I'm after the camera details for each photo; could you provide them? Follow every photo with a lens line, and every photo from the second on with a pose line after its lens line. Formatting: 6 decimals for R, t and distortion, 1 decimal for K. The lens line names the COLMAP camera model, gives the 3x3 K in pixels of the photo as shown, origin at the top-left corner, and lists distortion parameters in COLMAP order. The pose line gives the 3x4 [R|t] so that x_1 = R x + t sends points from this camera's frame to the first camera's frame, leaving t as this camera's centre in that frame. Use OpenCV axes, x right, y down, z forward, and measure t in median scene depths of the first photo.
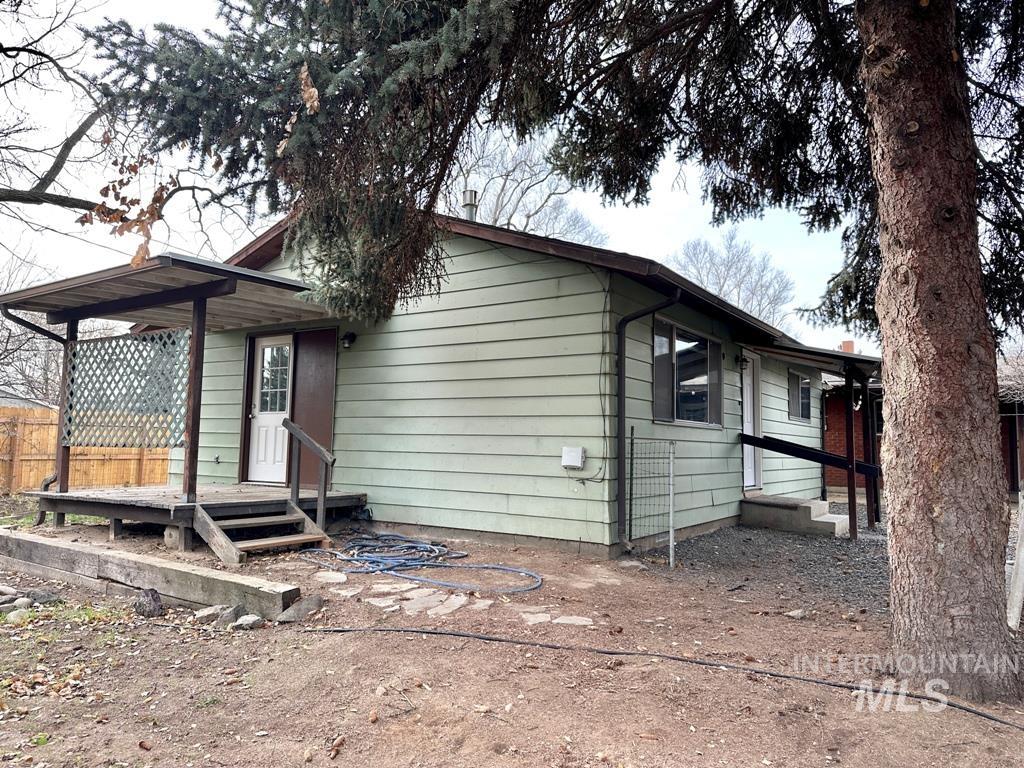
lens RADIAL K [[696.4, 0, 512.0], [0, 696.4, 384.0], [0, 0, 1]] dist [0.036006, -0.040902]
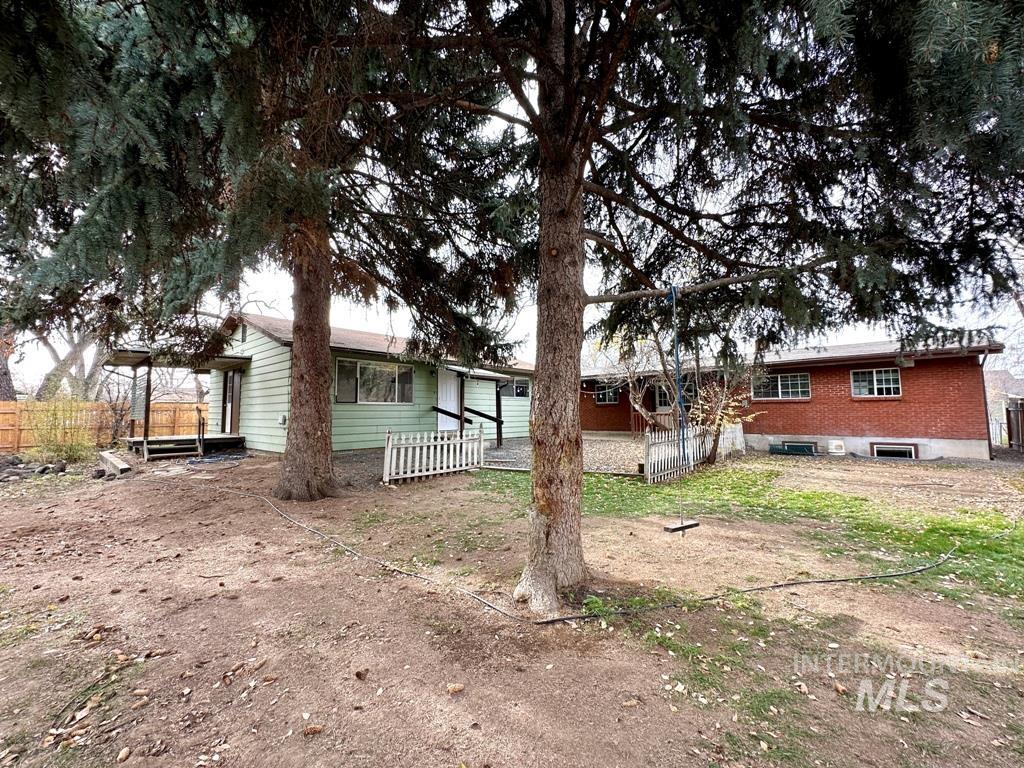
lens RADIAL K [[410.3, 0, 512.0], [0, 410.3, 384.0], [0, 0, 1]] dist [-0.001173, -0.000060]
pose [[0.990003, -0.039101, -0.135517, 0.765626], [0.040740, 0.999126, 0.009341, 0.000438], [0.135033, -0.014768, 0.990731, -0.225806]]
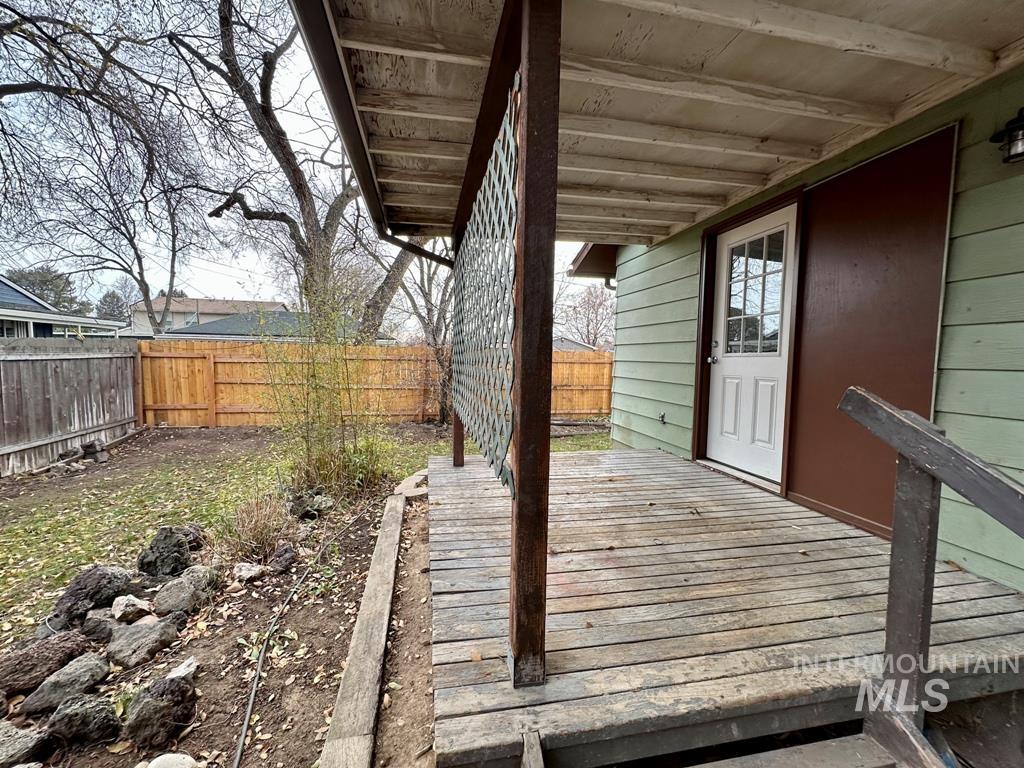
lens RADIAL K [[410.3, 0, 512.0], [0, 410.3, 384.0], [0, 0, 1]] dist [-0.001173, -0.000060]
pose [[0.703332, 0.039869, -0.709743, -0.233314], [0.058442, 0.991803, 0.113627, 0.014338], [0.708455, -0.121397, 0.695237, 0.606328]]
